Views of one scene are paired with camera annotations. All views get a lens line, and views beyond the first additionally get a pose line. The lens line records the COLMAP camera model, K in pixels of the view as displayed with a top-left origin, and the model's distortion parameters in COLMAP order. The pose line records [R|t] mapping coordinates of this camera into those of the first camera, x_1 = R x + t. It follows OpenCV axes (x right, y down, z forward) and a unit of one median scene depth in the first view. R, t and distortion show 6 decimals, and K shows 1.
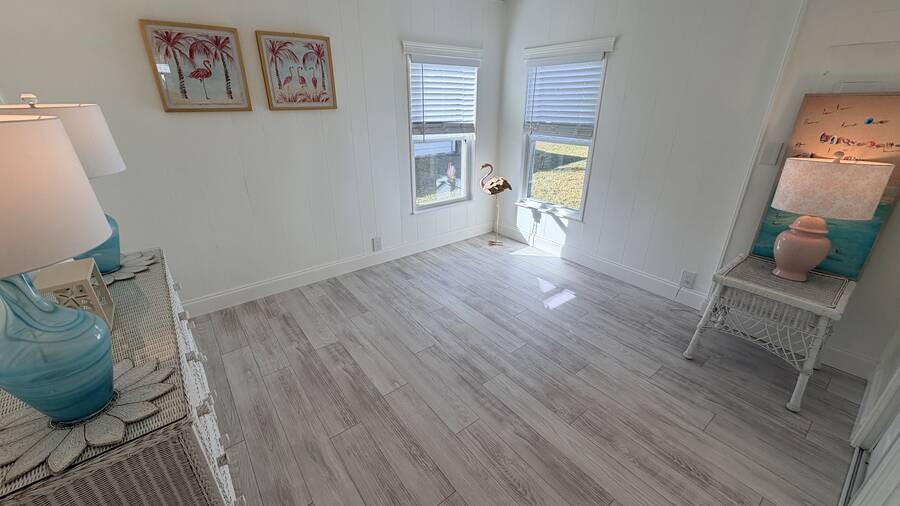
lens RADIAL K [[357.3, 0, 448.6], [0, 357.3, 252.8], [0, 0, 1]] dist [0.001310, -0.000815]
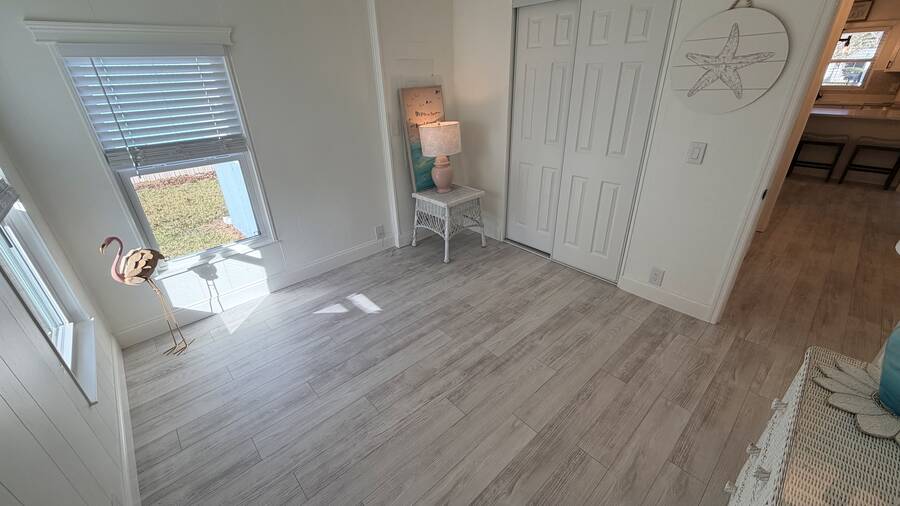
lens RADIAL K [[357.3, 0, 446.8], [0, 357.3, 253.4], [0, 0, 1]] dist [0.001310, -0.000815]
pose [[-0.080478, -0.448491, 0.890157, -0.556971], [0.421498, 0.793964, 0.438133, -0.336410], [-0.903251, 0.410459, 0.125142, 0.650143]]
